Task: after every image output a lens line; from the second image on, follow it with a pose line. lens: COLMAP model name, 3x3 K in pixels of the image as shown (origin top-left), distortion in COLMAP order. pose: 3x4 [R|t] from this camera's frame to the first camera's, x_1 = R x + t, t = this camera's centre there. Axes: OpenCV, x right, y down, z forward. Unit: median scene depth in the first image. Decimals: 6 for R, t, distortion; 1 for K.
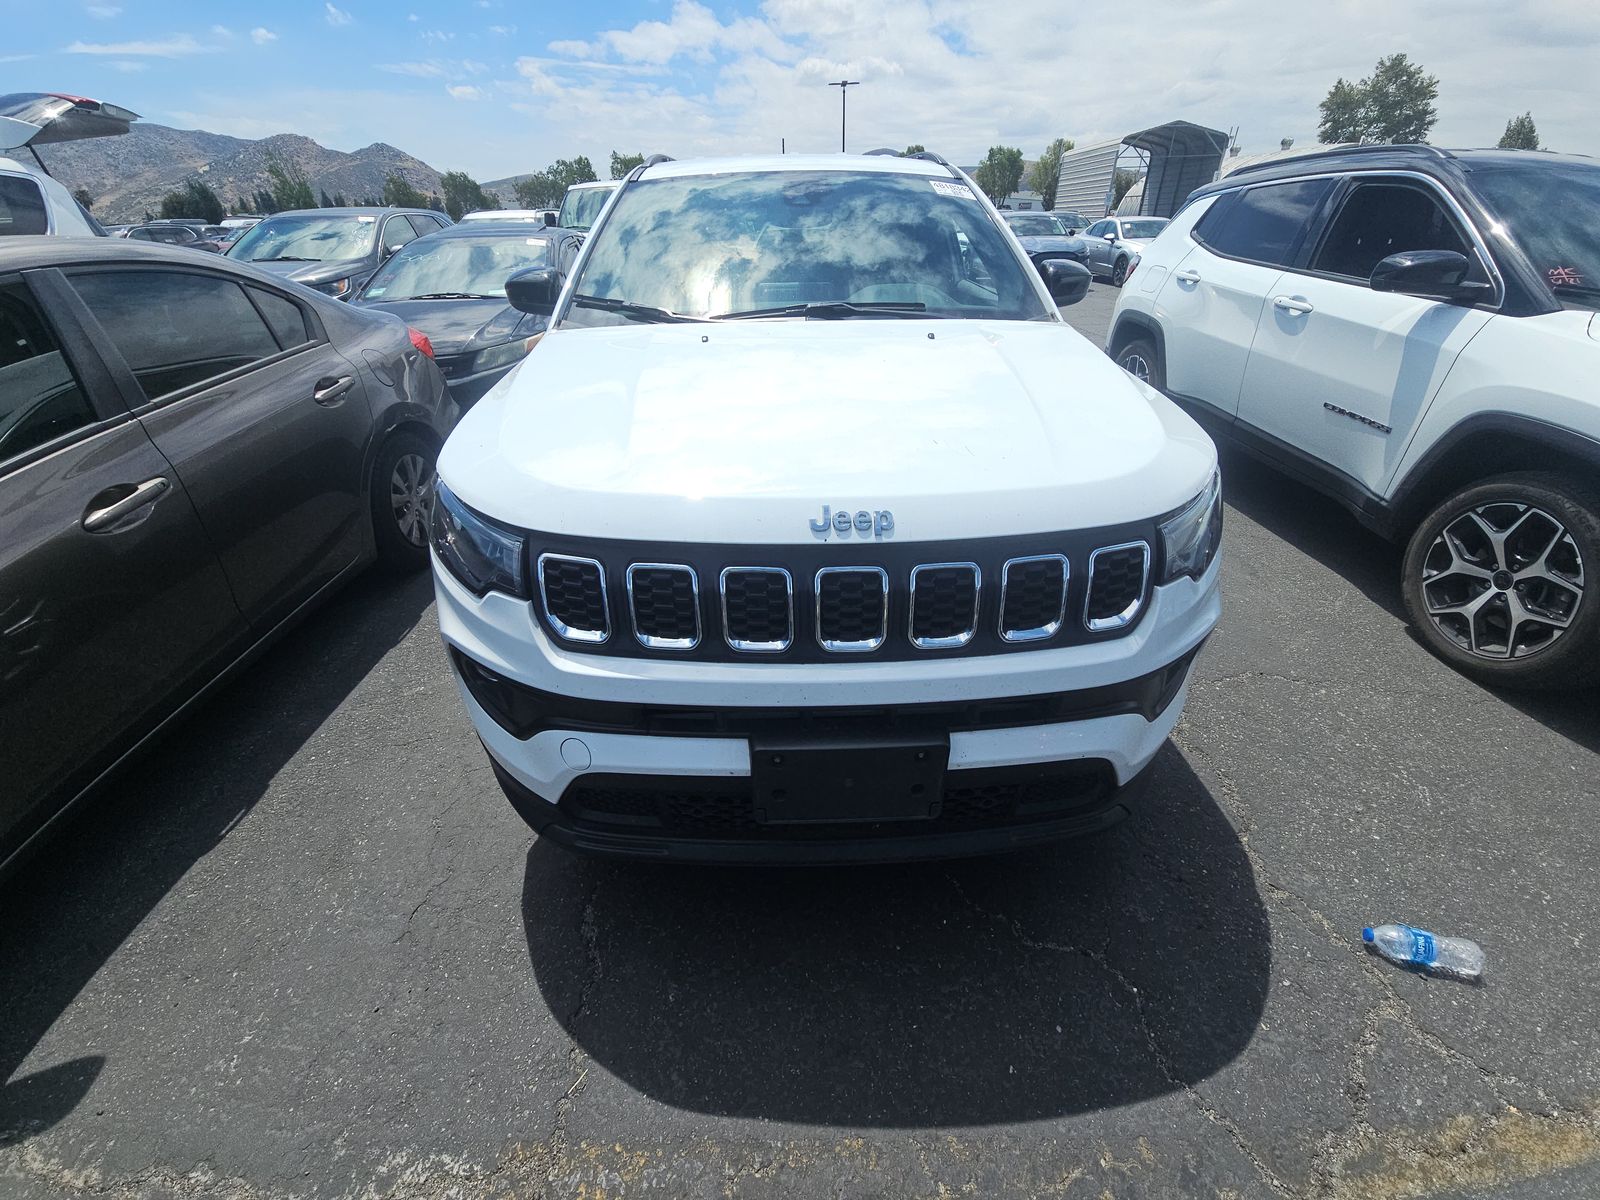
lens RADIAL K [[638.1, 0, 797.2], [0, 638.1, 586.6], [0, 0, 1]] dist [0.034840, -0.019874]
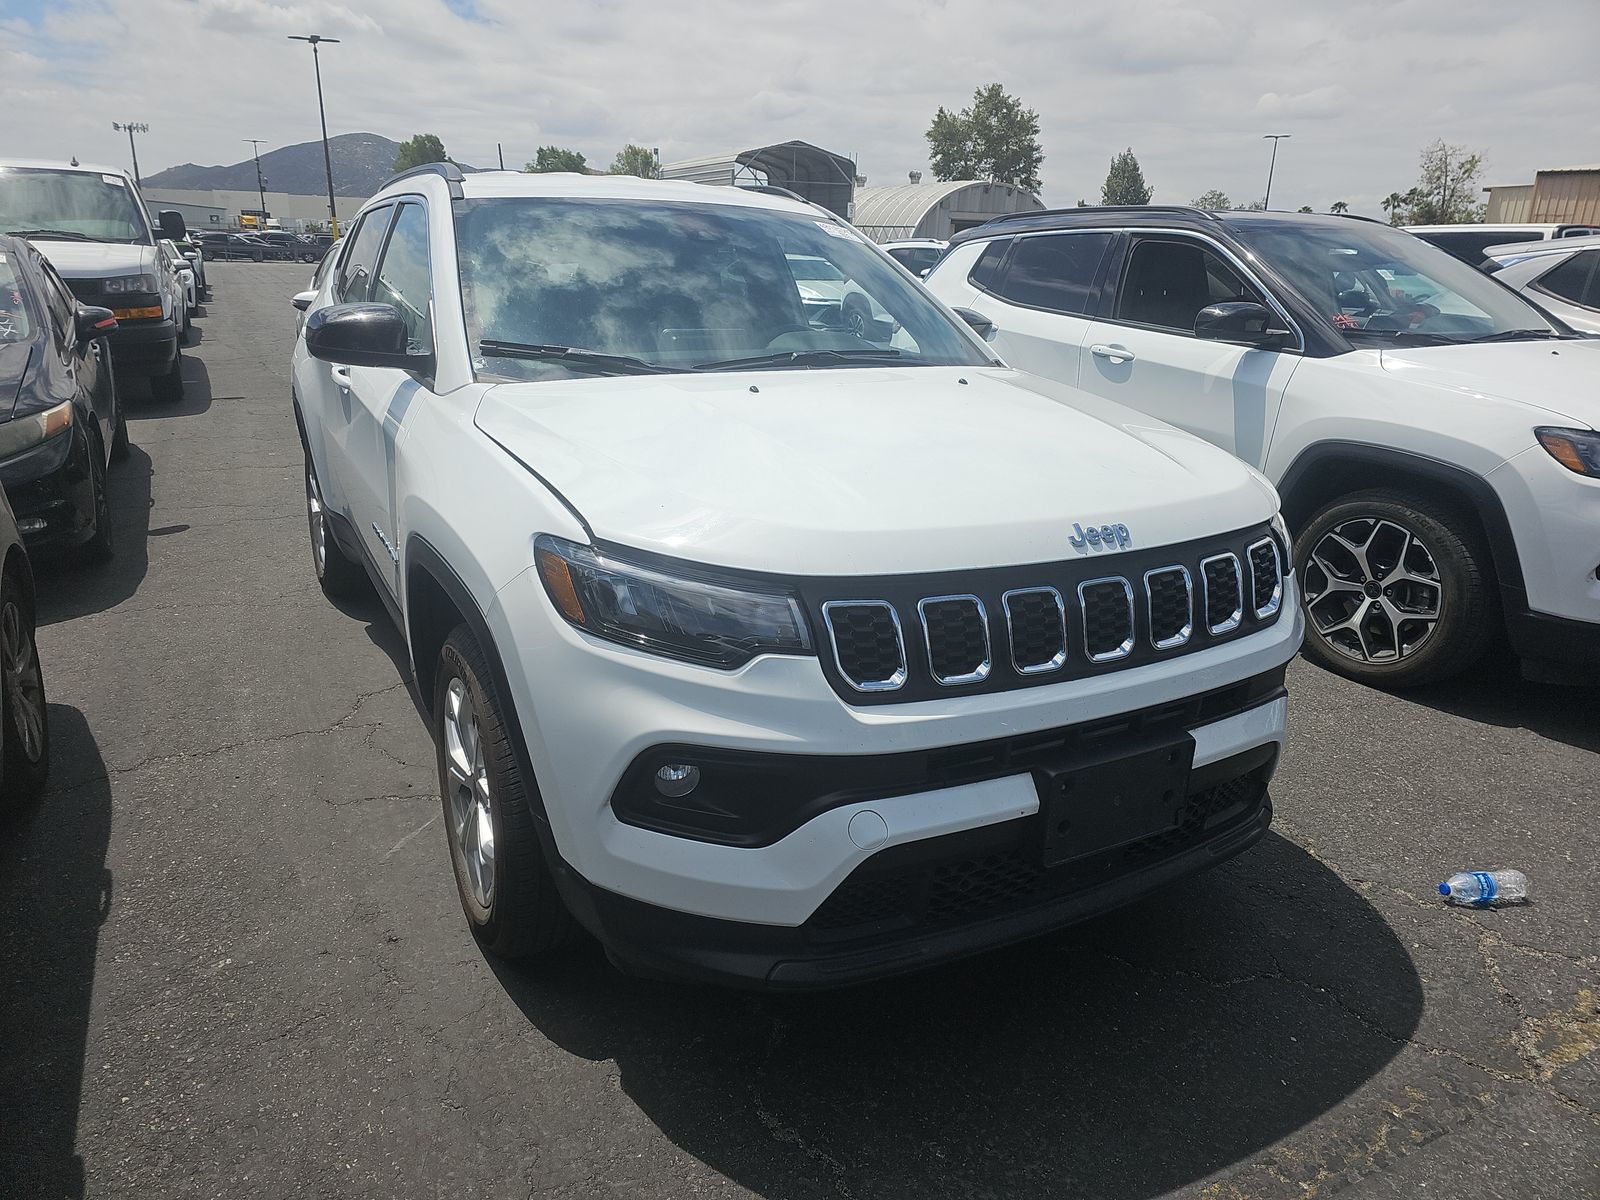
lens RADIAL K [[1080.7, 0, 730.0], [0, 1080.7, 607.2], [0, 0, 1]] dist [0.074524, -0.074038]
pose [[0.892849, -0.105250, 0.437884, -0.649859], [0.186294, 0.971535, -0.146336, 0.084720], [-0.410018, 0.212231, 0.887042, -0.170411]]
